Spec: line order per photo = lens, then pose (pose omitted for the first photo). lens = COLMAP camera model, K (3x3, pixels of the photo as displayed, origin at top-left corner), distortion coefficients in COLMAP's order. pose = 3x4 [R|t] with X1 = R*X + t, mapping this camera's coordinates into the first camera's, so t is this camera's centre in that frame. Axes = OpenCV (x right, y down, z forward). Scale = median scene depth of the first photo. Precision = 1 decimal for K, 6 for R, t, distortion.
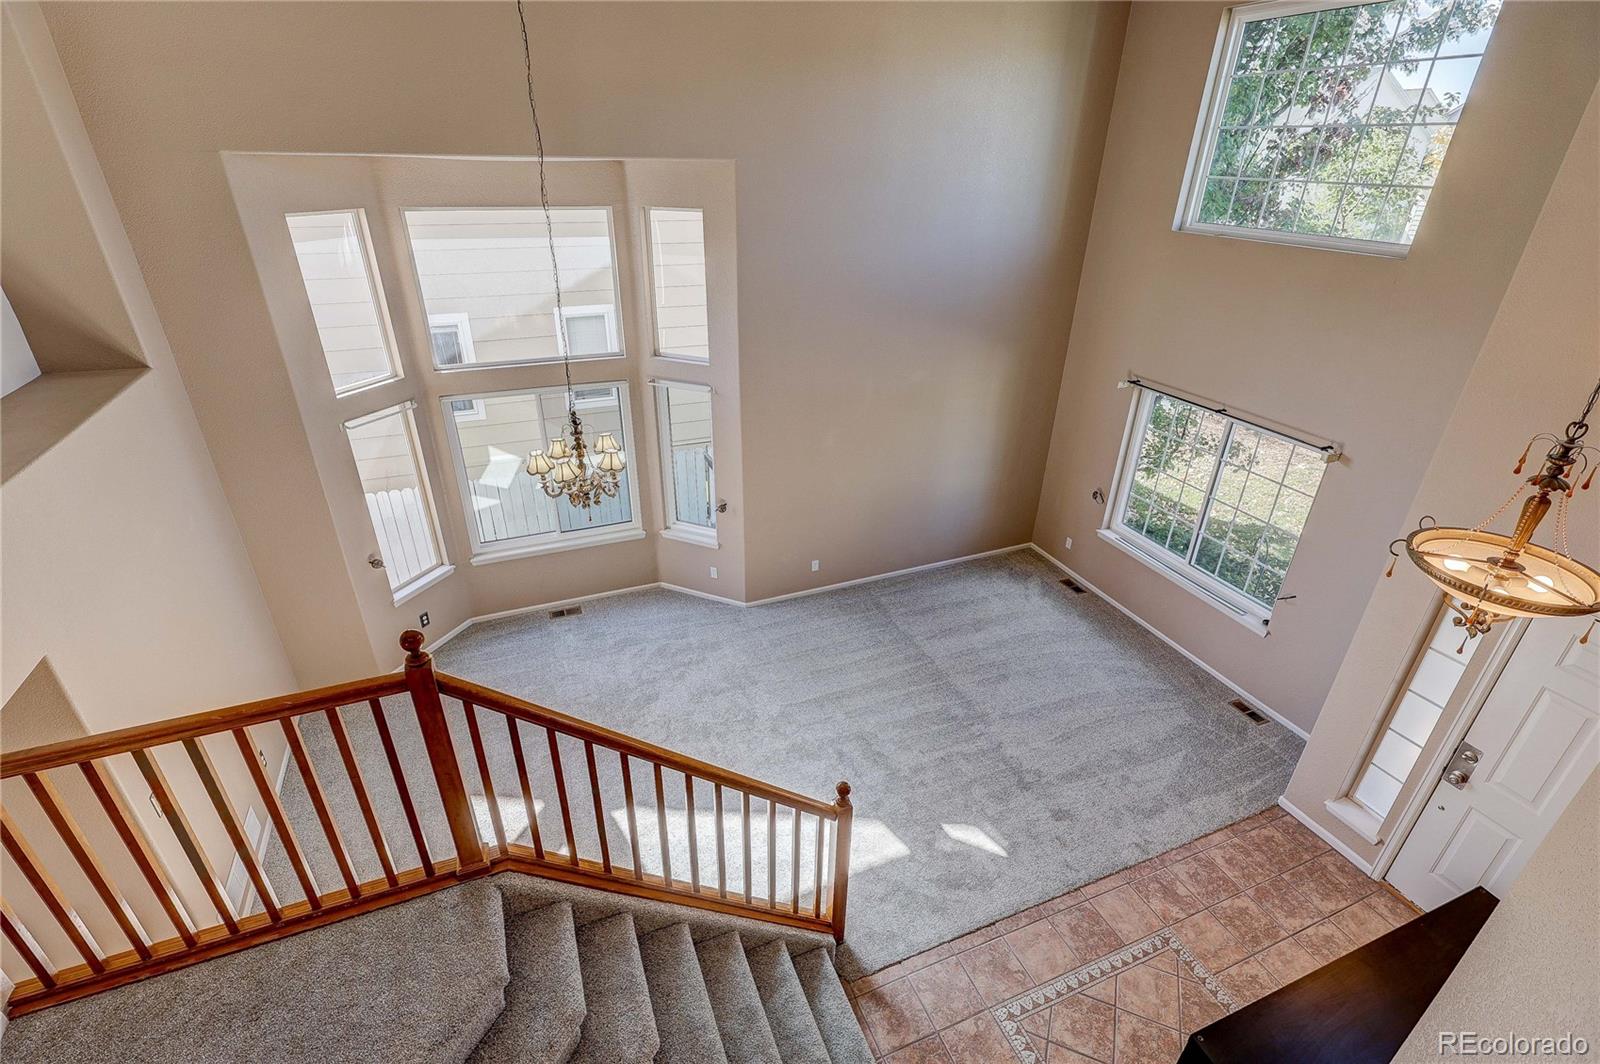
lens RADIAL K [[739.9, 0, 800.0], [0, 739.9, 532.0], [0, 0, 1]] dist [0.000320, 0.000356]
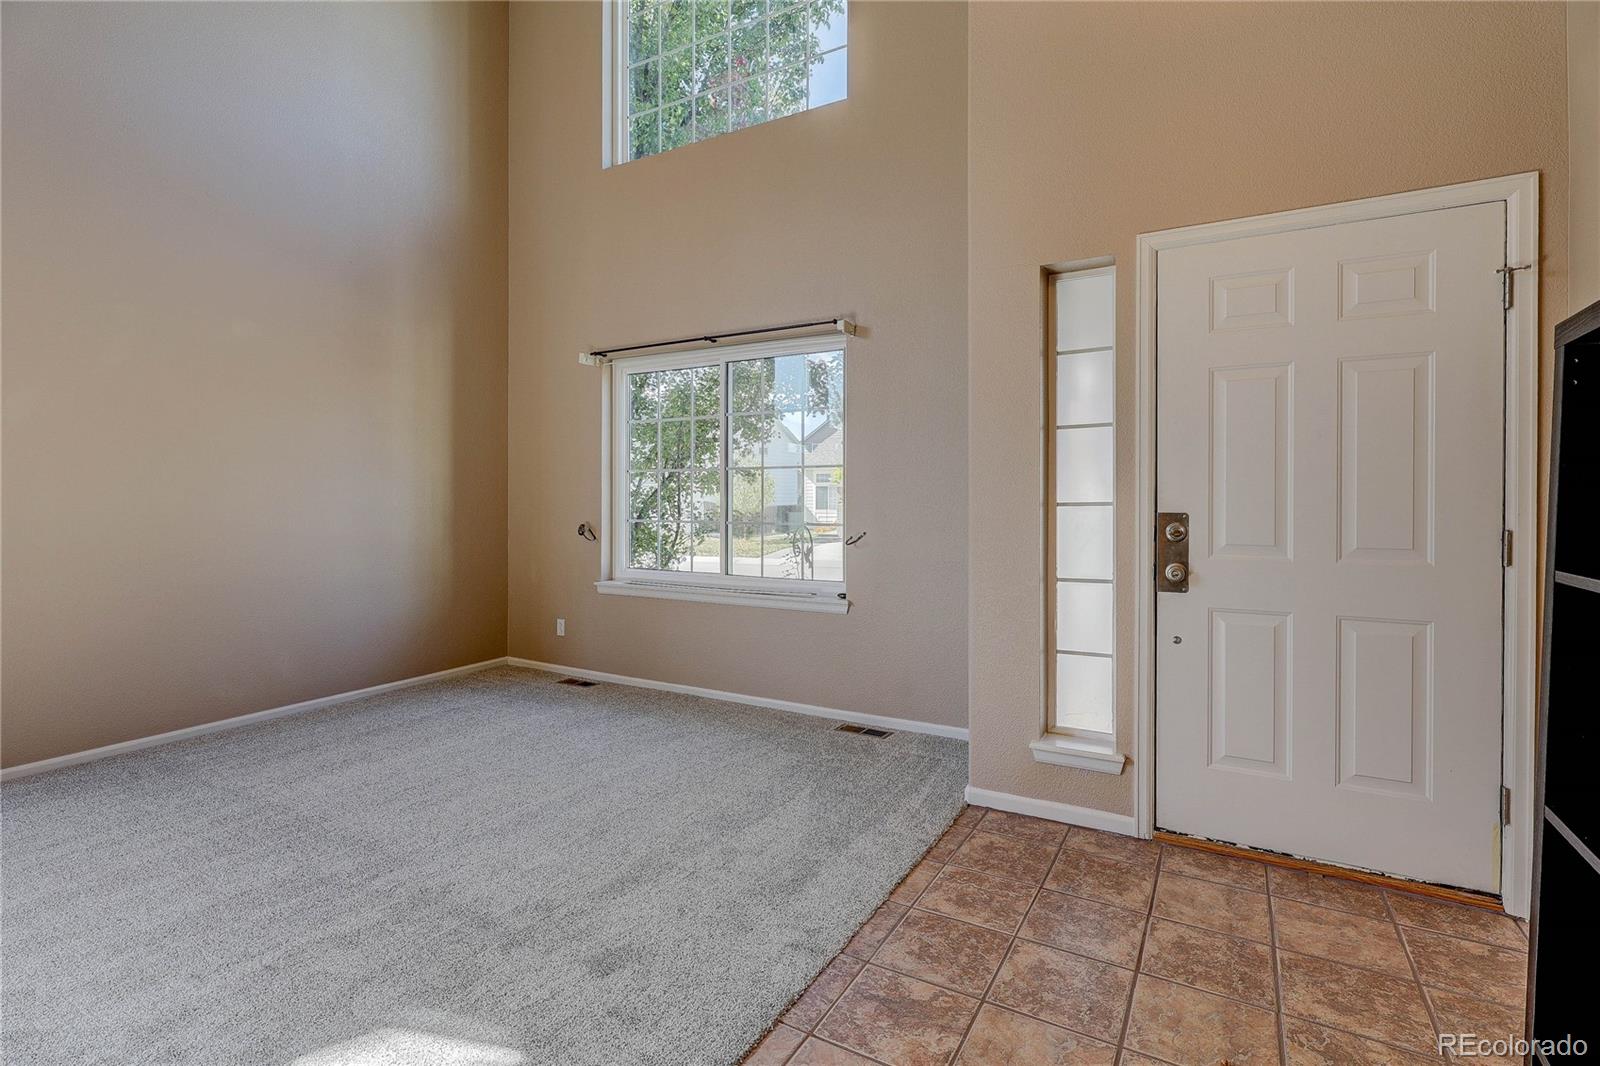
lens RADIAL K [[760.1, 0, 800.4], [0, 760.1, 504.3], [0, 0, 1]] dist [-0.003570, 0.000047]
pose [[0.794446, -0.020447, 0.606991, 0.188148], [0.291719, 0.889440, -0.351848, 0.325887], [-0.532687, 0.456595, 0.712577, 0.536158]]
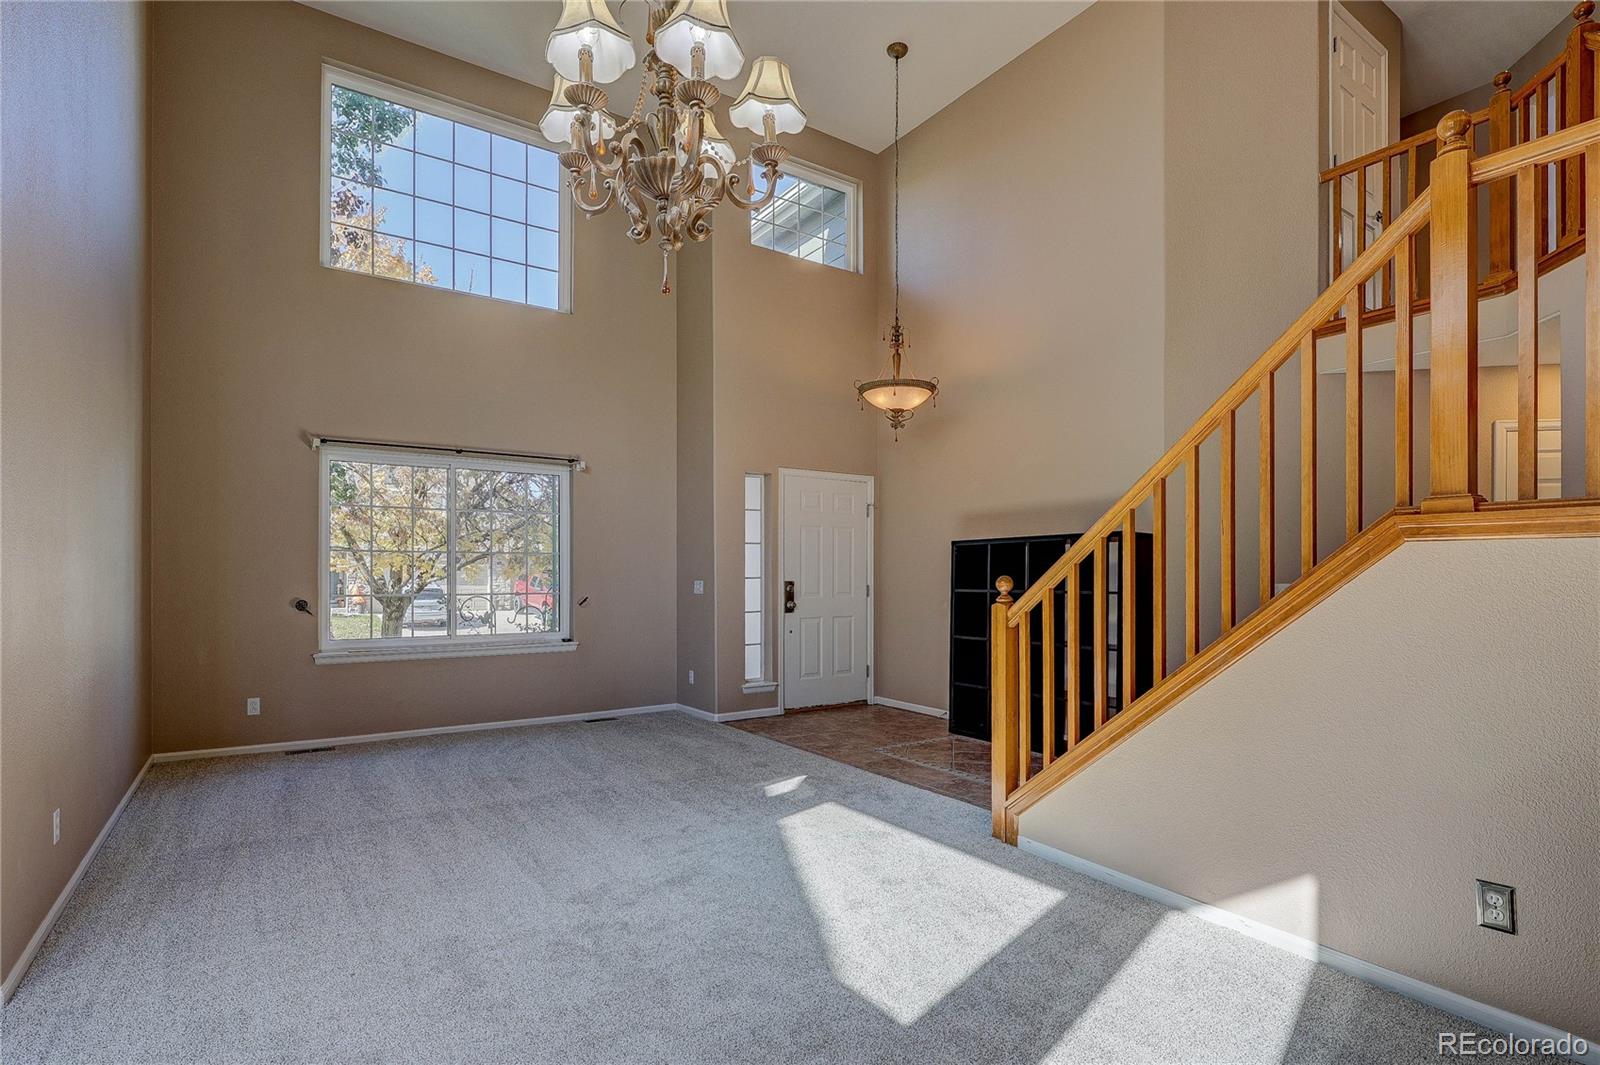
lens RADIAL K [[767.0, 0, 817.4], [0, 767.0, 568.2], [0, 0, 1]] dist [0.000015, 0.000121]
pose [[-0.207473, -0.007631, 0.978211, -0.587918], [0.449351, 0.887487, 0.102228, 0.090874], [-0.868930, 0.460769, -0.180701, 0.957903]]
